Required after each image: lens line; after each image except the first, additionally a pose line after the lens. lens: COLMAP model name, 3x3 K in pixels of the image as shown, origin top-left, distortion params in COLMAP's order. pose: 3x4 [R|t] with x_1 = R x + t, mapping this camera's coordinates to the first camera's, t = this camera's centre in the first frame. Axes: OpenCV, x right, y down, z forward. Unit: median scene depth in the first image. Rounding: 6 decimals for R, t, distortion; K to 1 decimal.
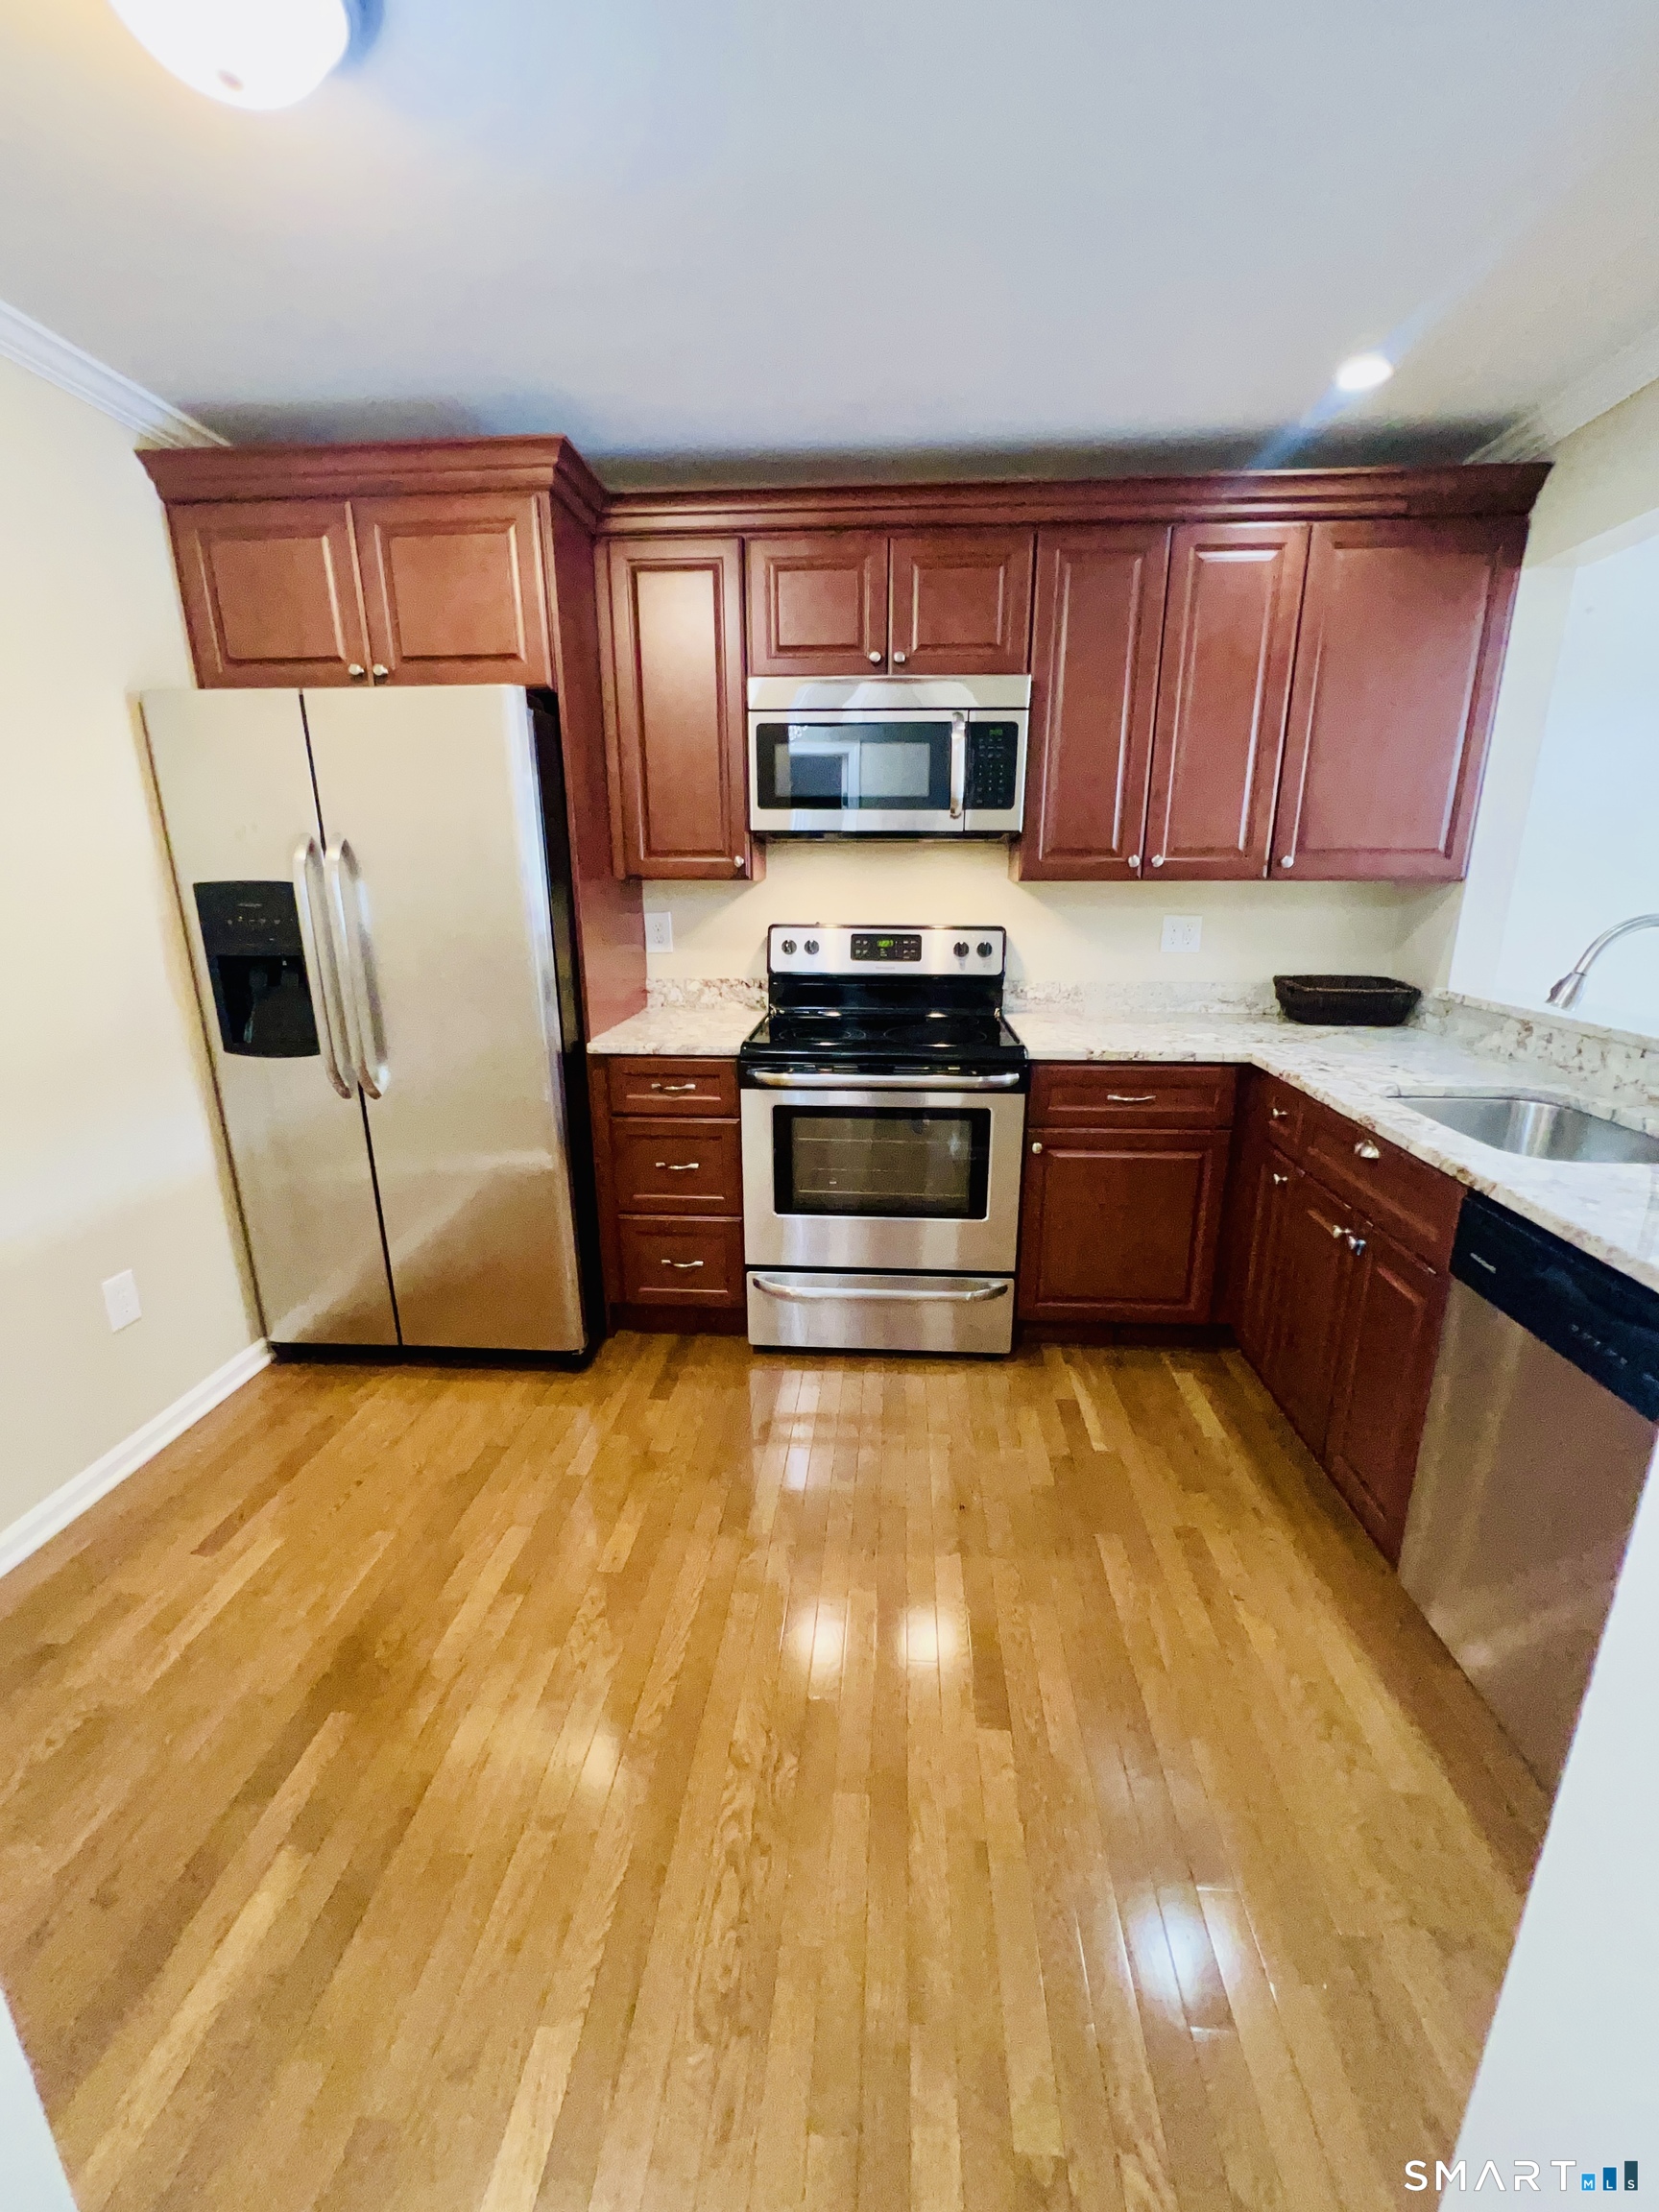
lens RADIAL K [[883.8, 0, 836.6], [0, 883.8, 1104.2], [0, 0, 1]] dist [-0.001638, 0.000127]
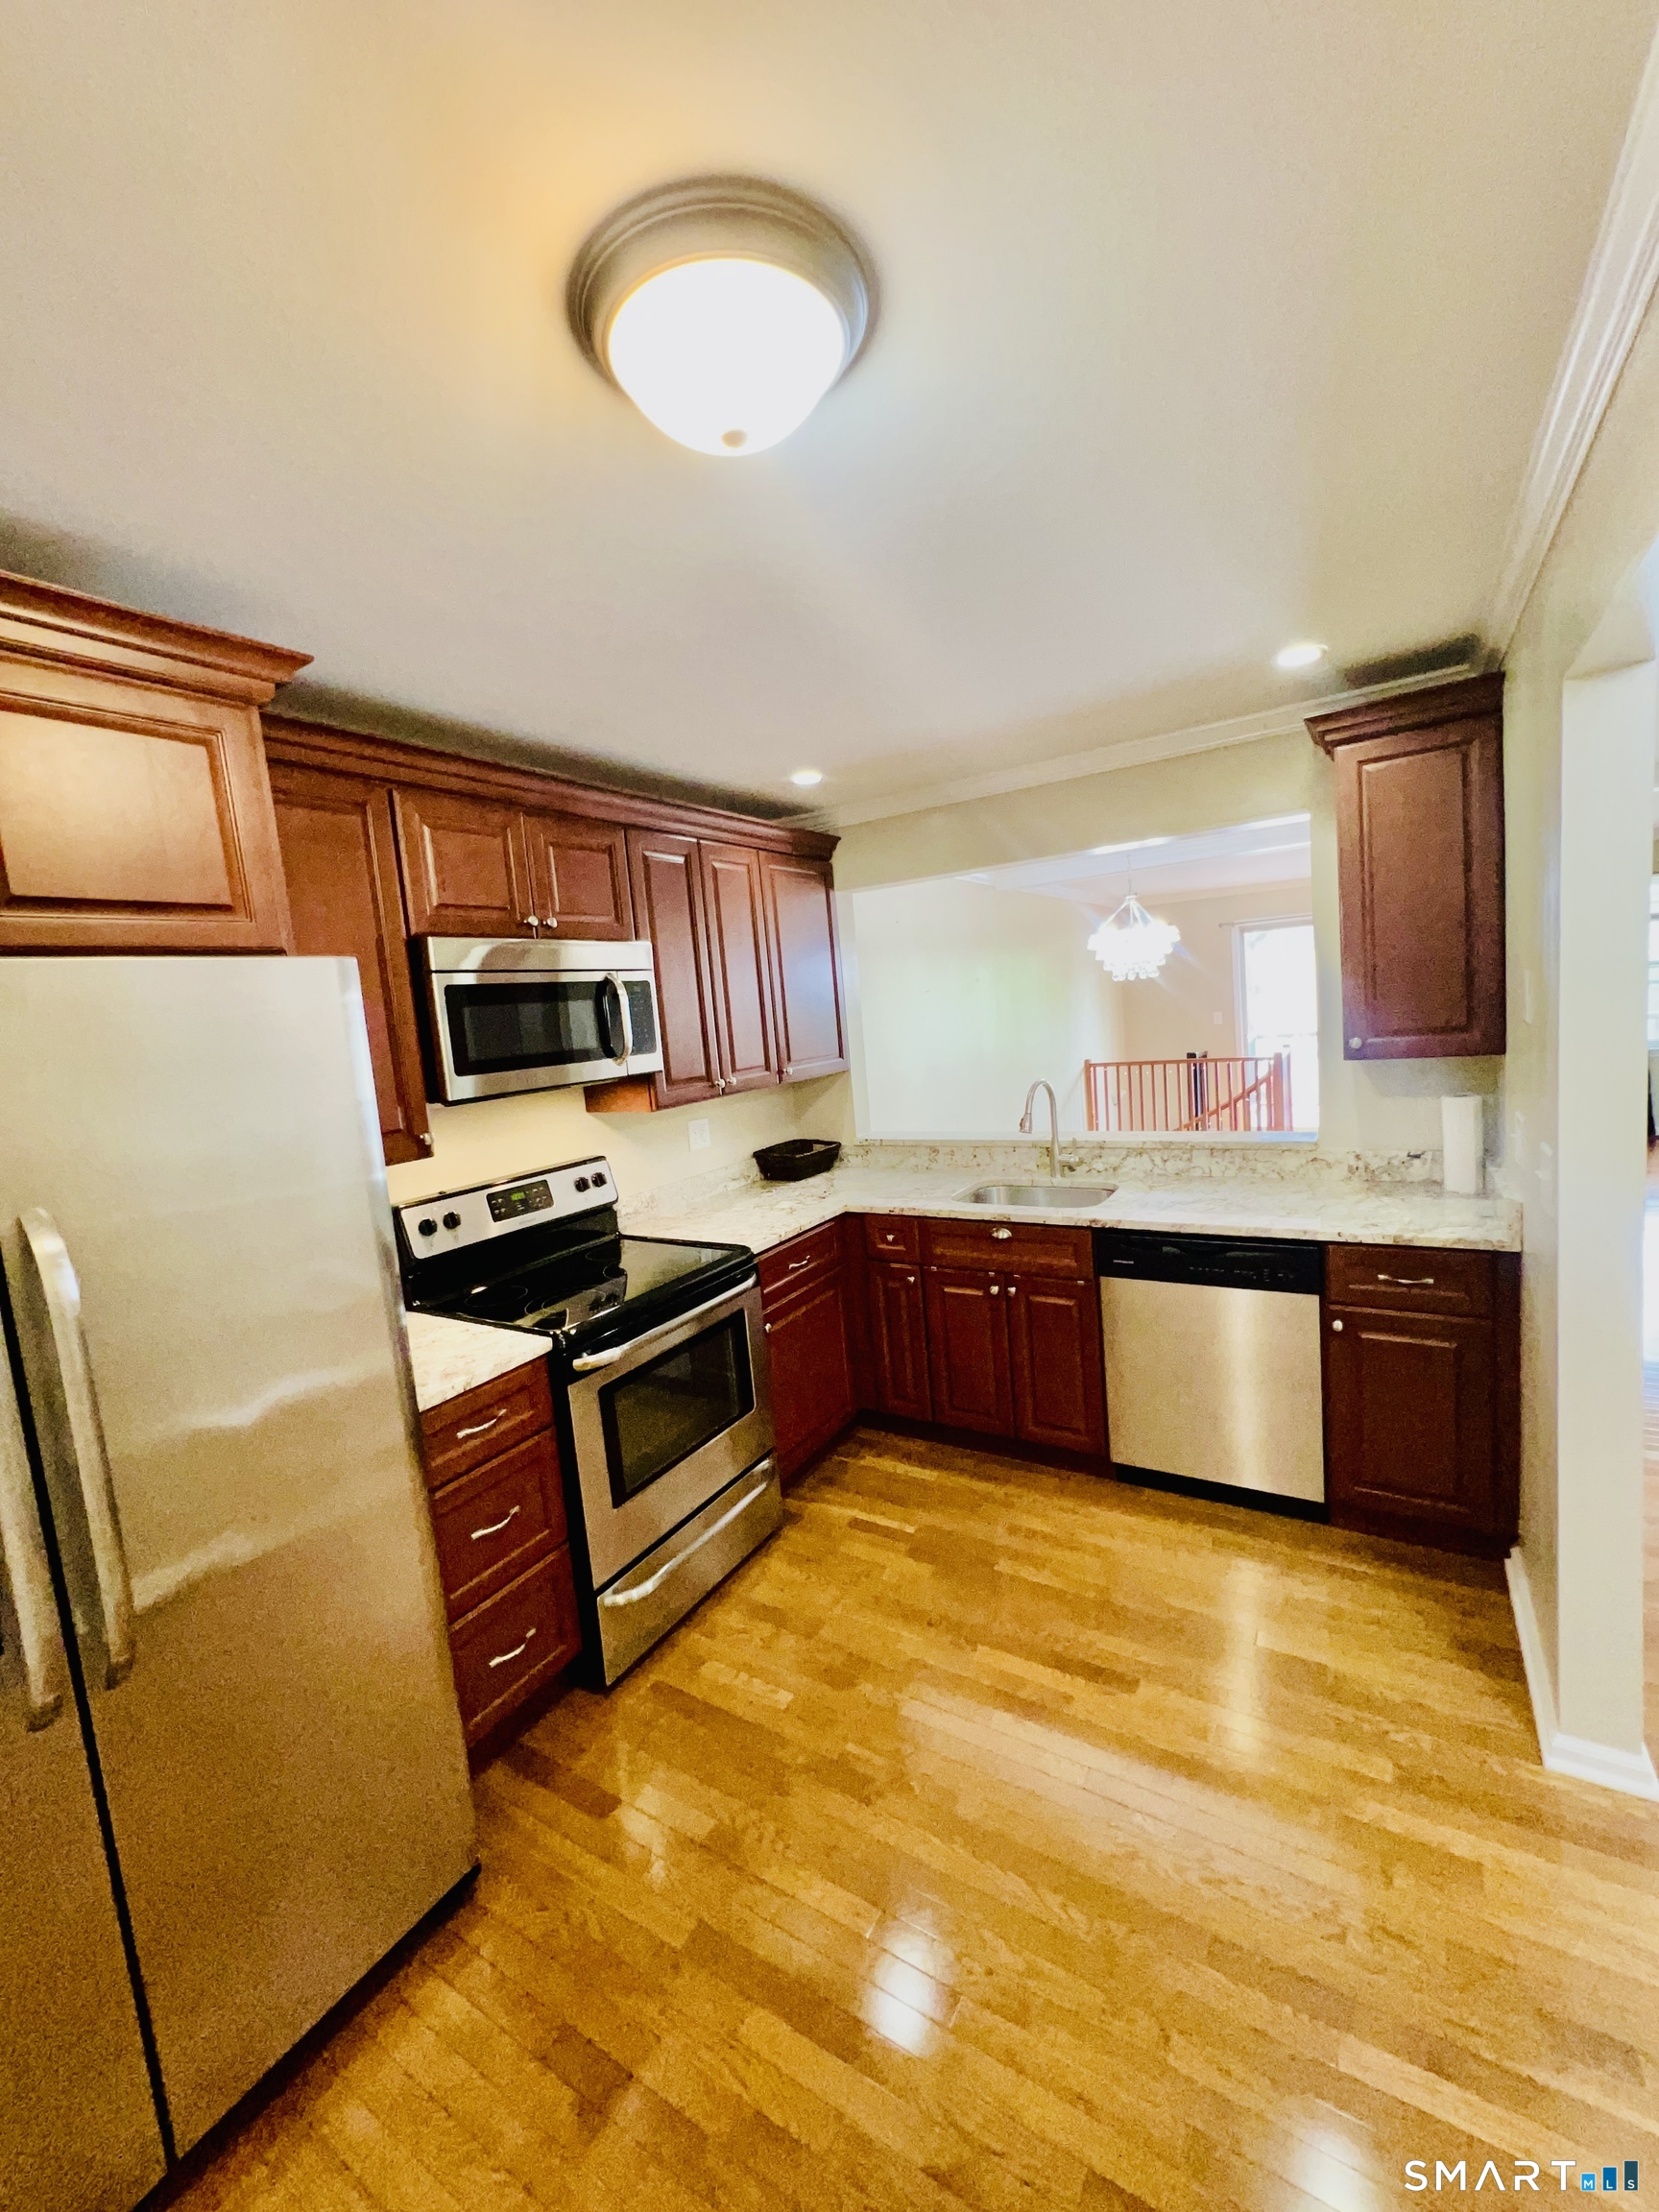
lens RADIAL K [[883.8, 0, 835.3], [0, 883.8, 1100.9], [0, 0, 1]] dist [-0.001638, 0.000127]
pose [[0.460942, -0.134191, 0.877226, -0.713684], [0.311999, 0.949900, -0.018633, -0.186347], [-0.830776, 0.282283, 0.479716, 0.289972]]
